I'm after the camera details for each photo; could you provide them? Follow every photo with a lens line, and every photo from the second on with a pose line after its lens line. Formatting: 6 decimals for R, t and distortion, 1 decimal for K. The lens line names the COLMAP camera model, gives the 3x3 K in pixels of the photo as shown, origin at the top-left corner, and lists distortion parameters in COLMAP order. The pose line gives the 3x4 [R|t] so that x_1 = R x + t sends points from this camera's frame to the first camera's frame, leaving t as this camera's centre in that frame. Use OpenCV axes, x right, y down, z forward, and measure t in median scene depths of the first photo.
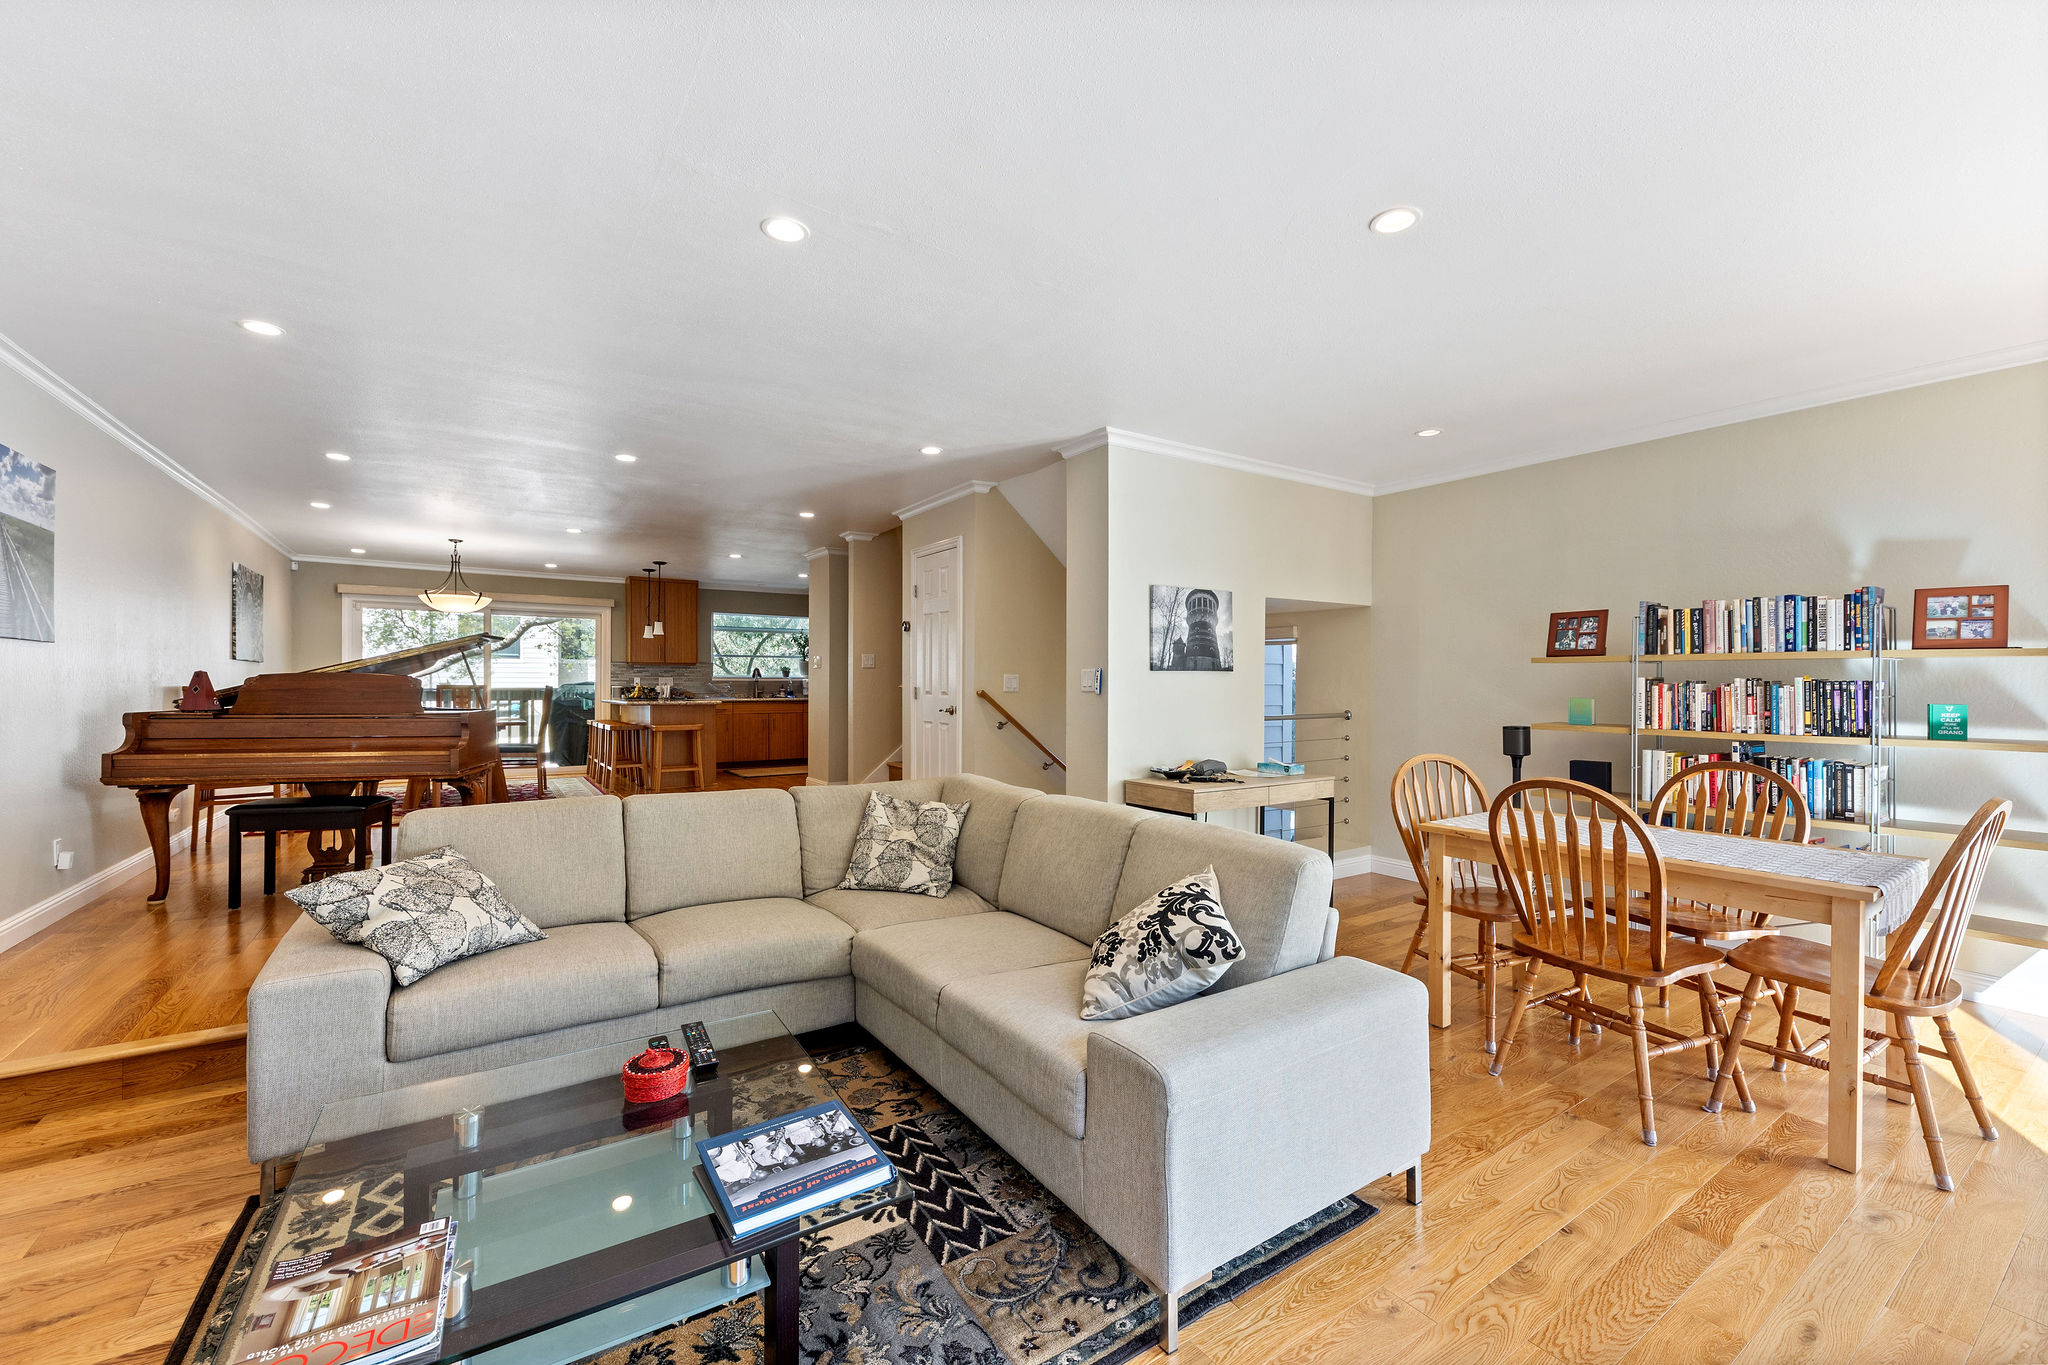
lens RADIAL K [[805.5, 0, 1011.2], [0, 805.5, 683.3], [0, 0, 1]] dist [-0.004894, -0.001892]
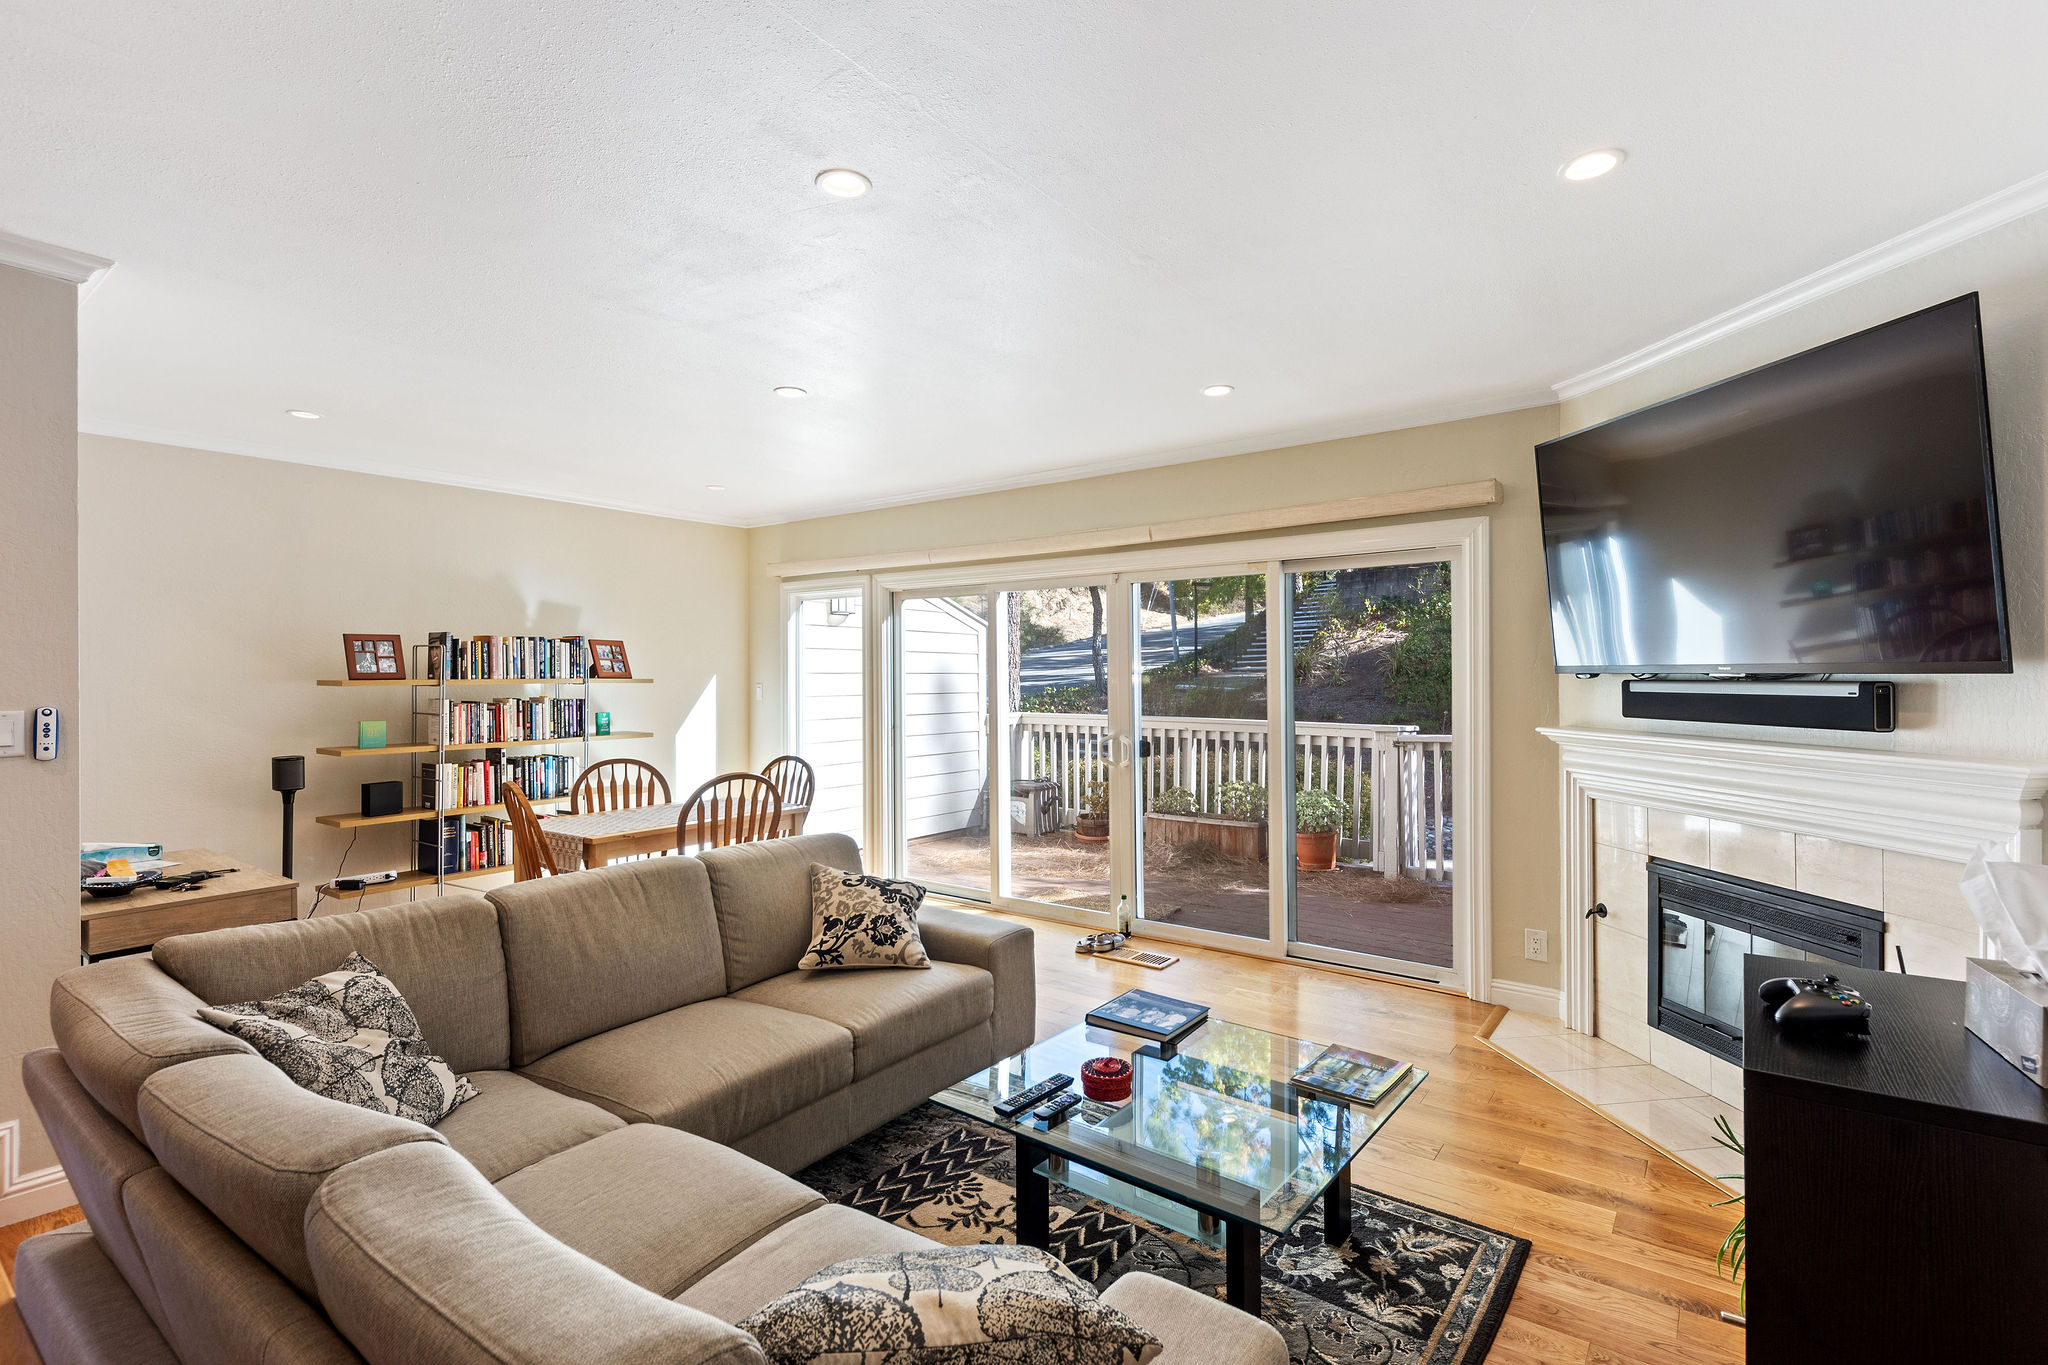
lens RADIAL K [[975.5, 0, 1016.4], [0, 975.5, 670.3], [0, 0, 1]] dist [0.010020, -0.001208]
pose [[-0.338877, -0.001088, 0.940830, -0.849786], [0.002472, 0.999995, 0.002046, -0.053819], [-0.940828, 0.003019, -0.338872, 0.787165]]
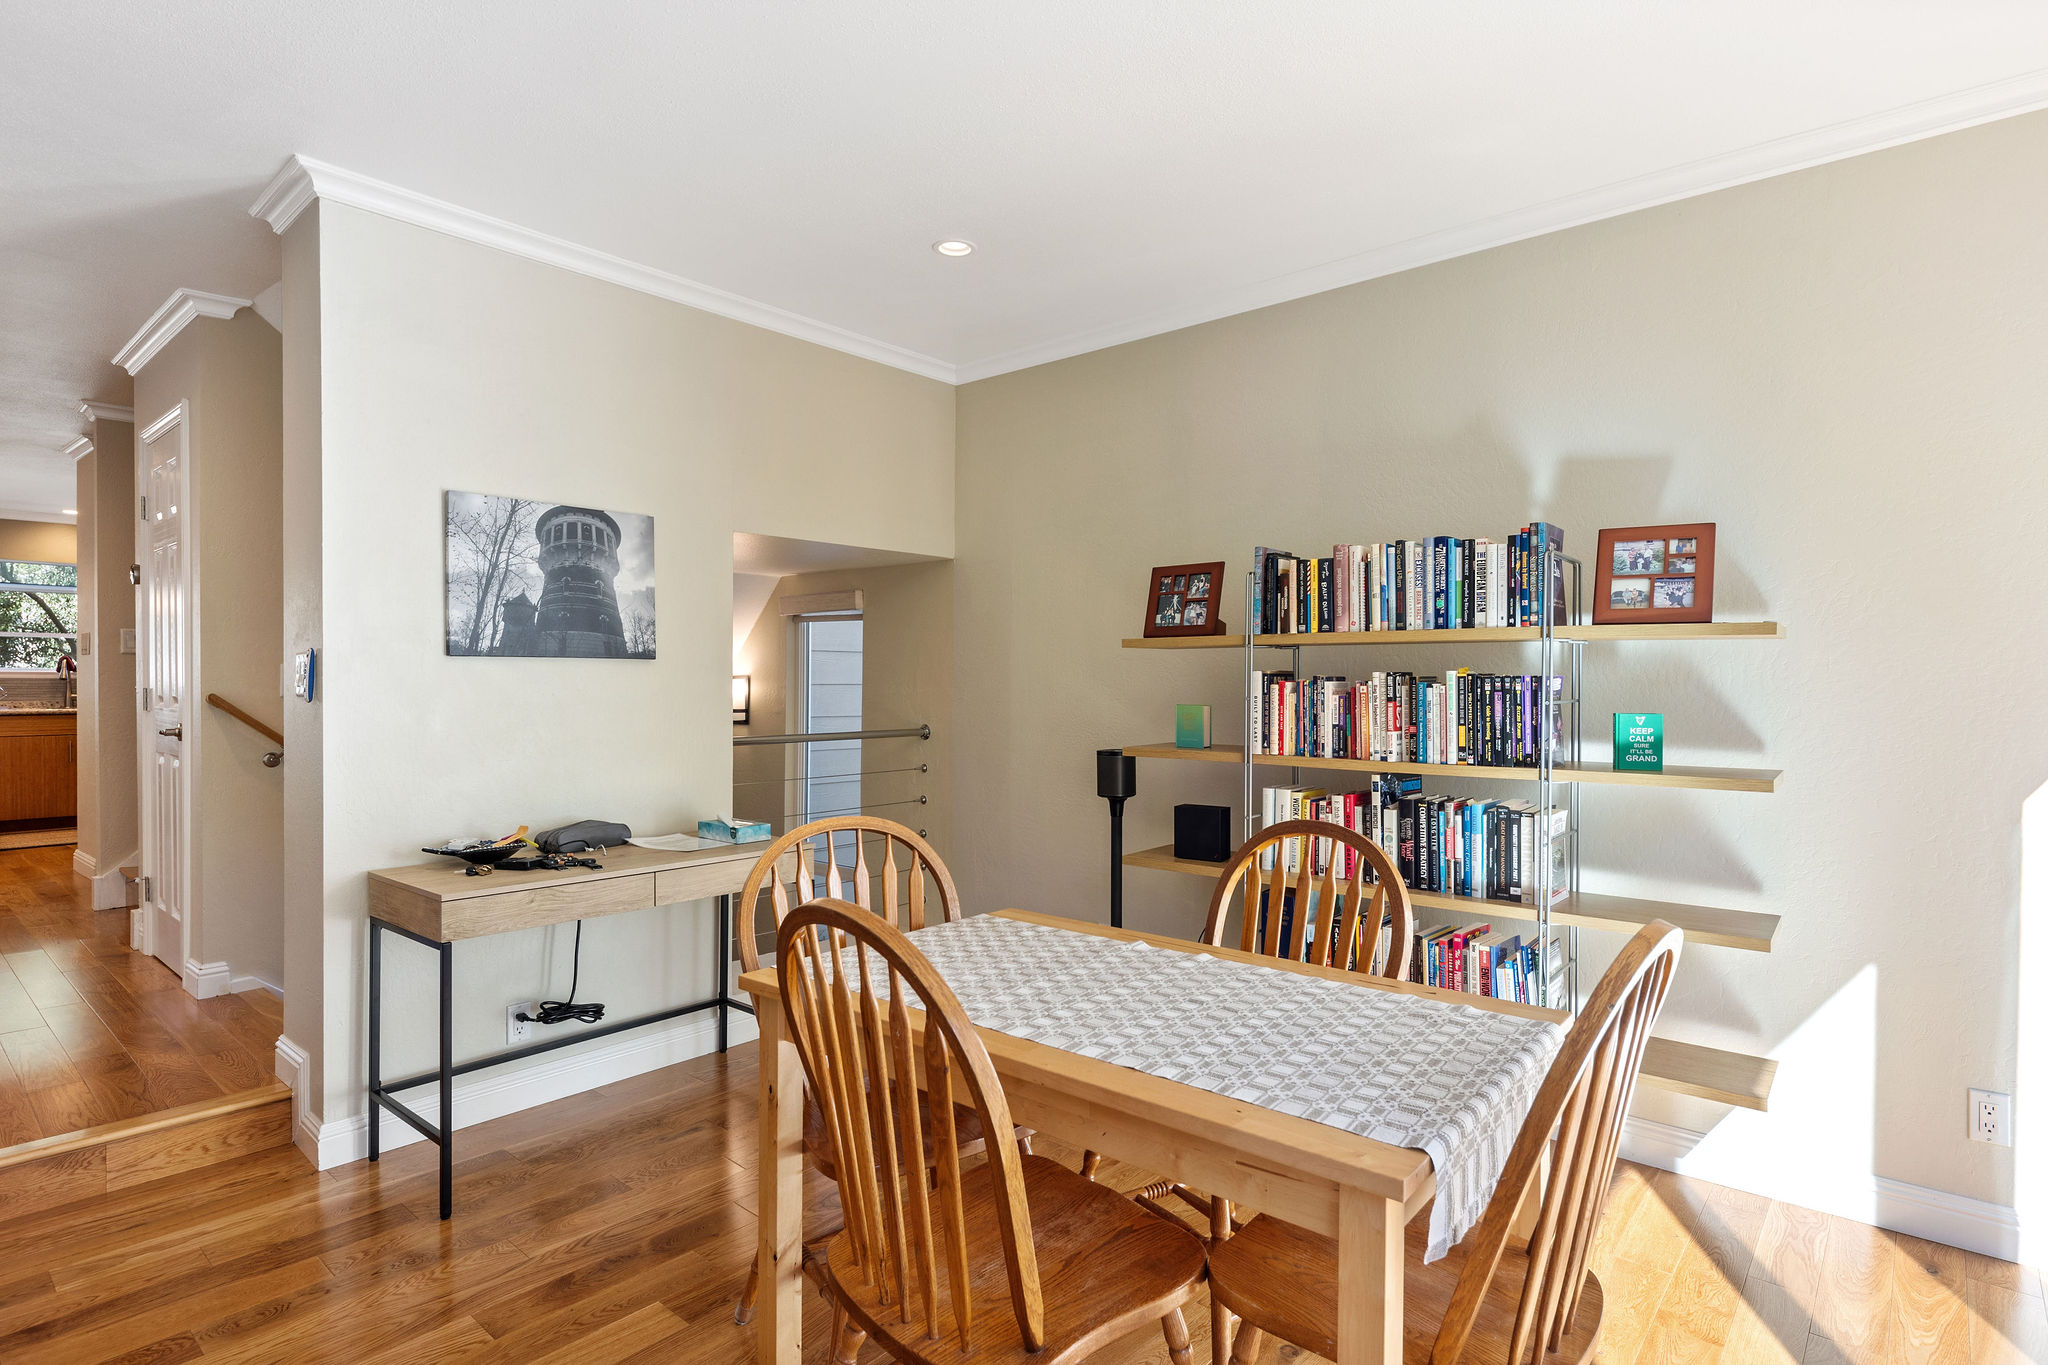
lens RADIAL K [[1030.7, 0, 1036.1], [0, 1030.7, 694.8], [0, 0, 1]] dist [0.000933, -0.000942]
pose [[0.958870, -0.002713, 0.283833, 0.439502], [-0.000331, 0.999943, 0.010677, 0.002854], [-0.283845, -0.010332, 0.958814, 0.320332]]
